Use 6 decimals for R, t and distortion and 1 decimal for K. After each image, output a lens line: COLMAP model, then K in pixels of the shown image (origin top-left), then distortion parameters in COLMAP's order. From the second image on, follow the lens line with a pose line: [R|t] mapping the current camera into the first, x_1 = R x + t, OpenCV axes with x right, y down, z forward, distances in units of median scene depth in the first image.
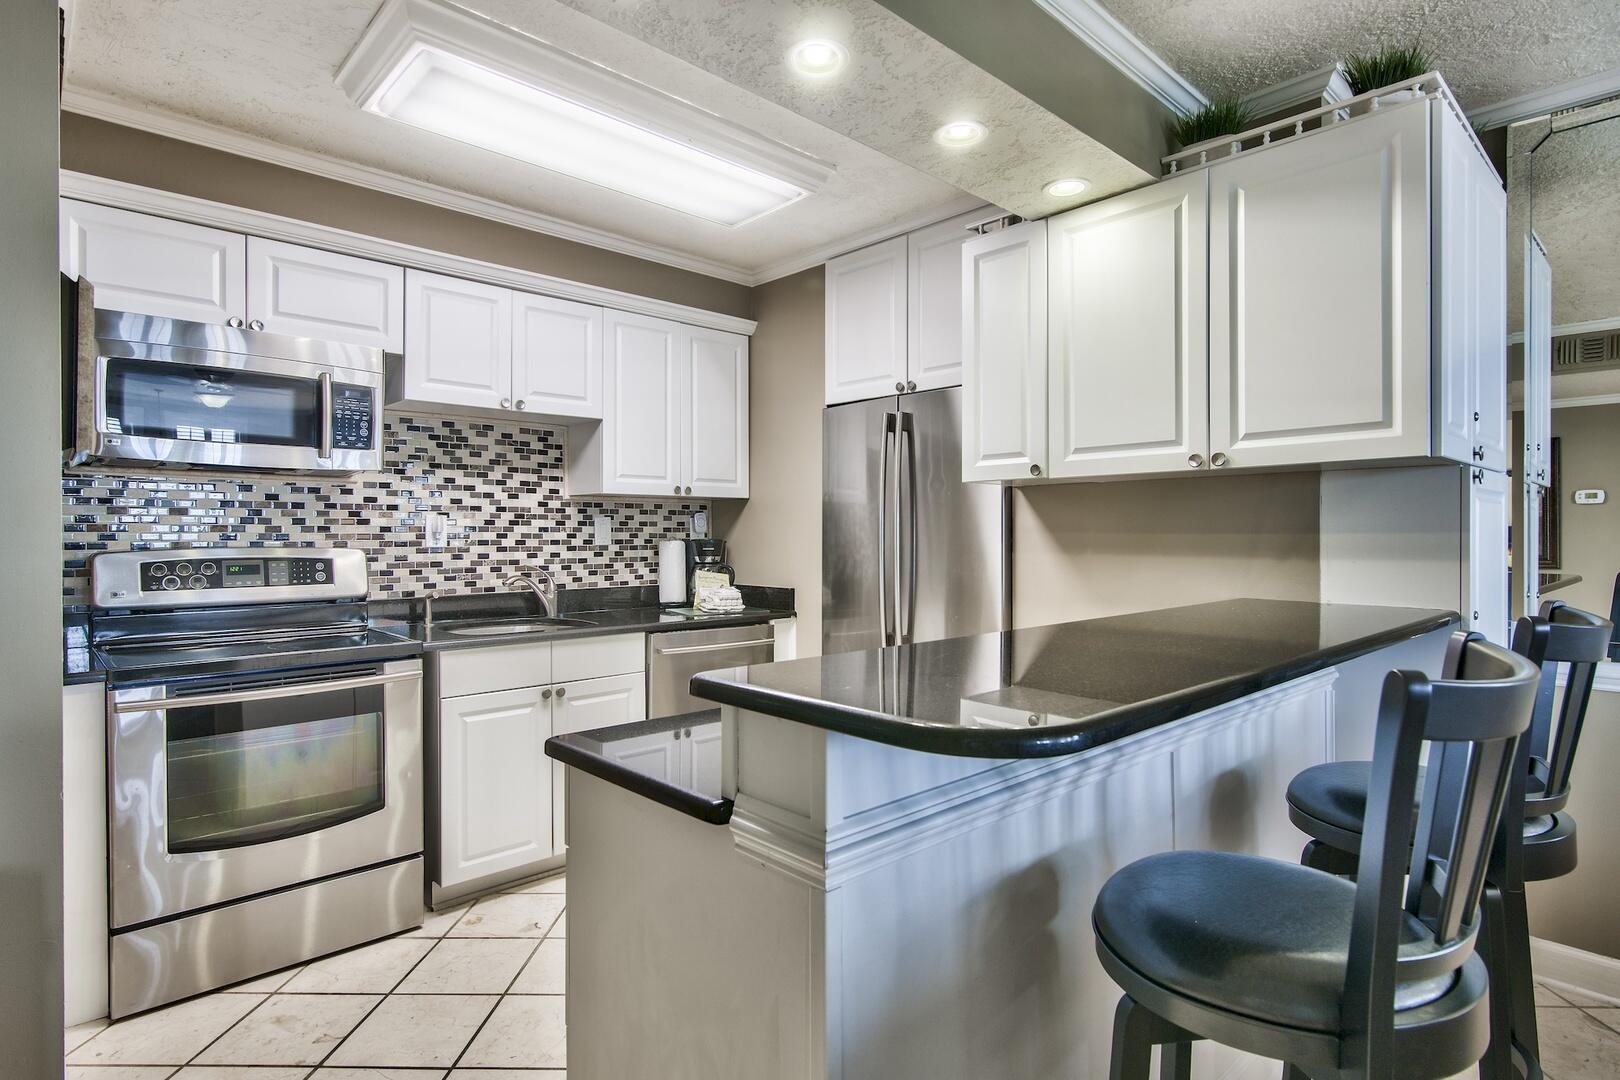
lens RADIAL K [[826.1, 0, 793.4], [0, 826.1, 536.0], [0, 0, 1]] dist [-0.000213, -0.000616]
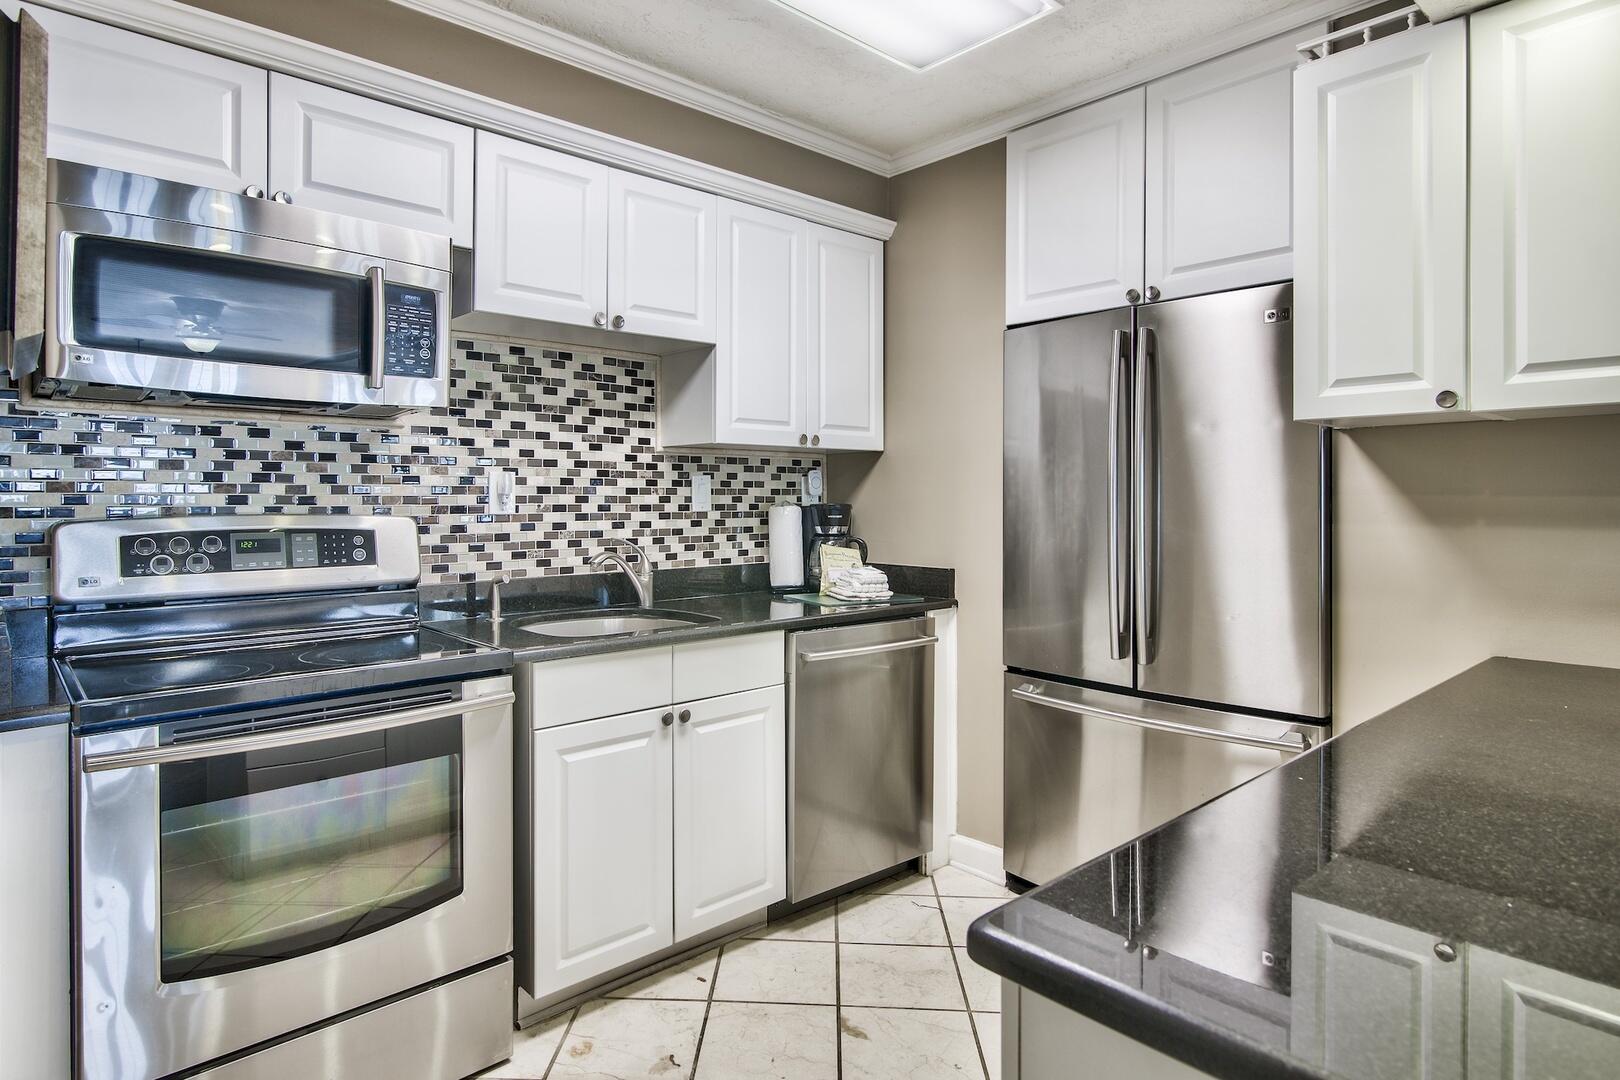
lens RADIAL K [[876.3, 0, 753.6], [0, 876.3, 496.9], [0, 0, 1]] dist [-0.001303, -0.000461]
pose [[0.999324, 0.001364, -0.036735, -0.171674], [-0.001520, 0.999990, -0.004223, 0.000828], [0.036729, 0.004276, 0.999316, 0.210203]]
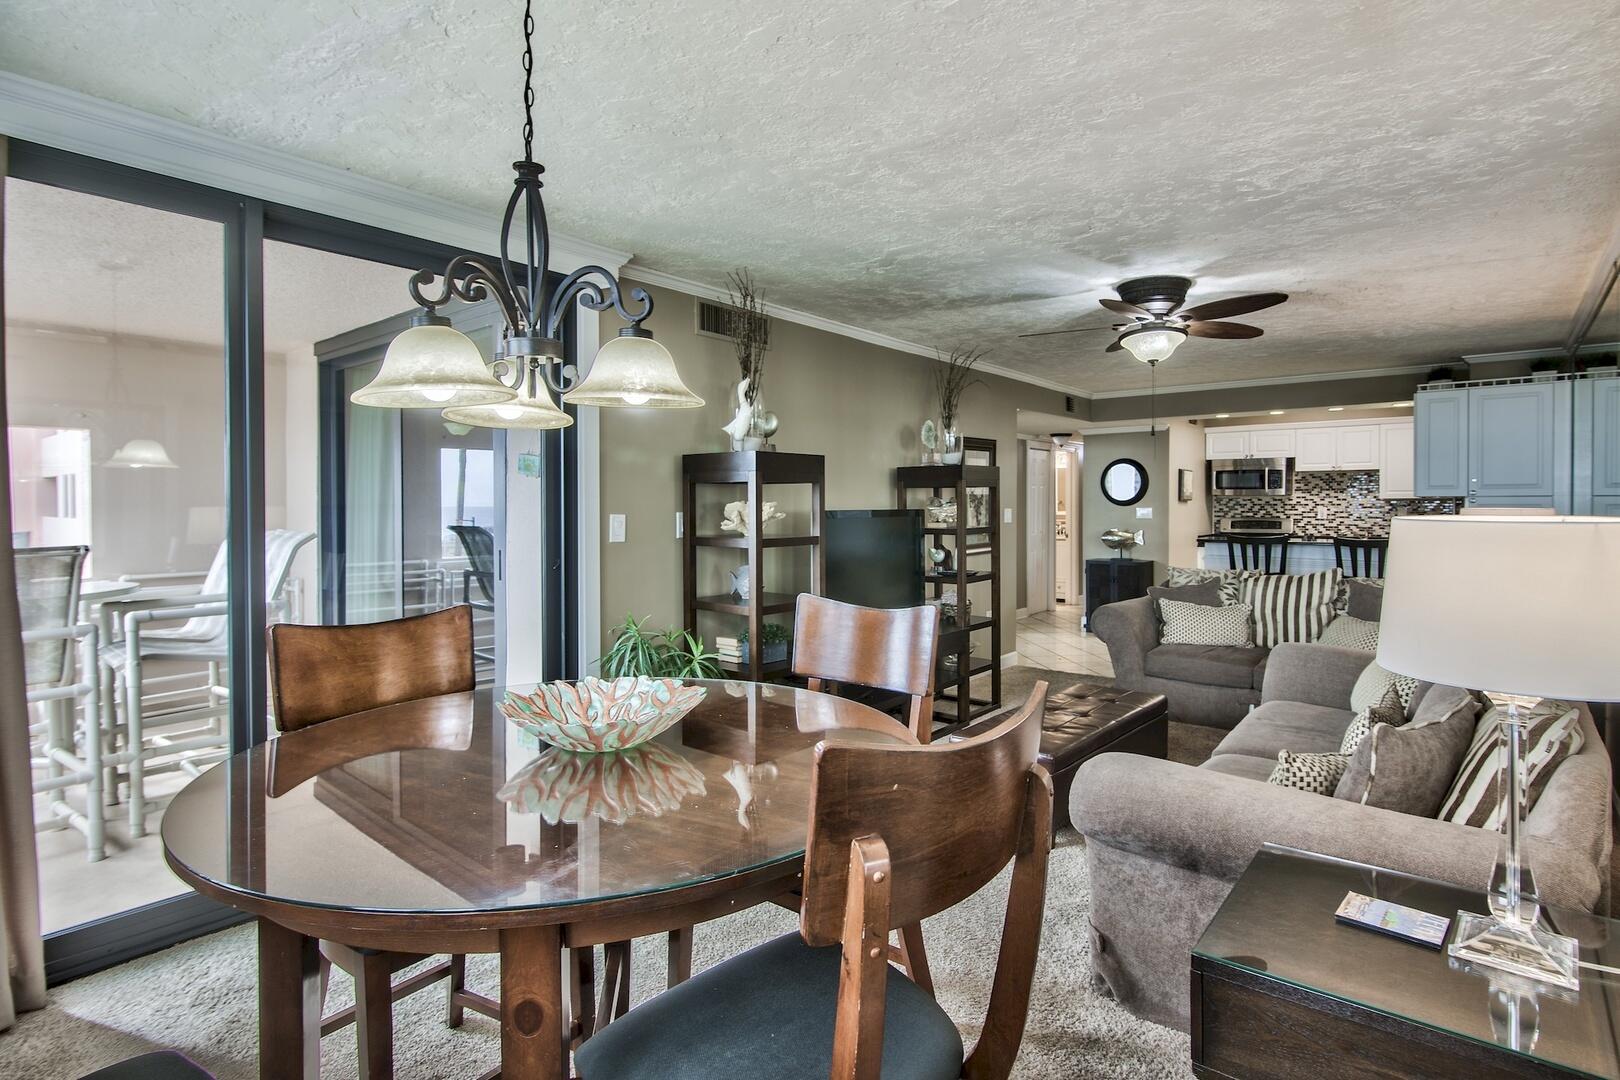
lens RADIAL K [[815.7, 0, 809.7], [0, 815.7, 504.1], [0, 0, 1]] dist [-0.002725, -0.000676]
pose [[0.120809, 0.003767, -0.992669, 2.074657], [-0.002702, 0.999990, 0.003466, -0.039615], [0.992672, 0.002263, 0.120818, -1.053427]]
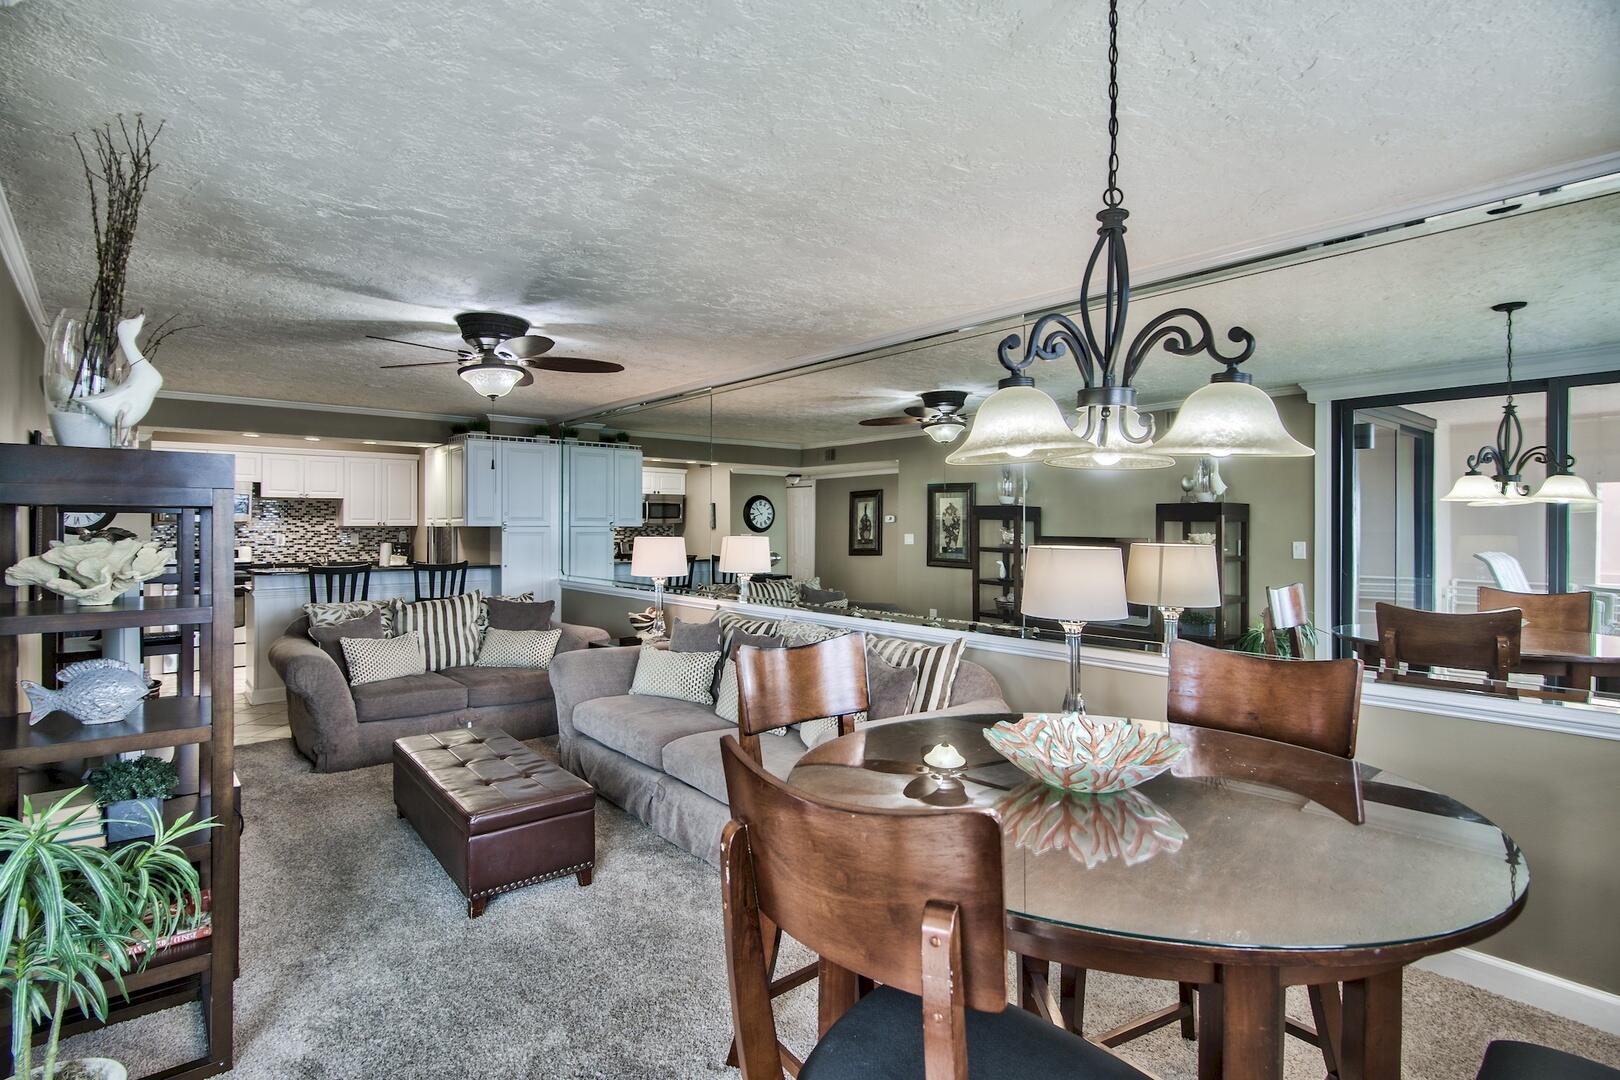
lens RADIAL K [[826.1, 0, 793.4], [0, 826.1, 536.0], [0, 0, 1]] dist [-0.000213, -0.000616]
pose [[0.998795, 0.004419, -0.048868, 1.404610], [-0.003910, 0.999937, 0.010493, -0.054228], [0.048911, -0.010289, 0.998750, -1.665863]]
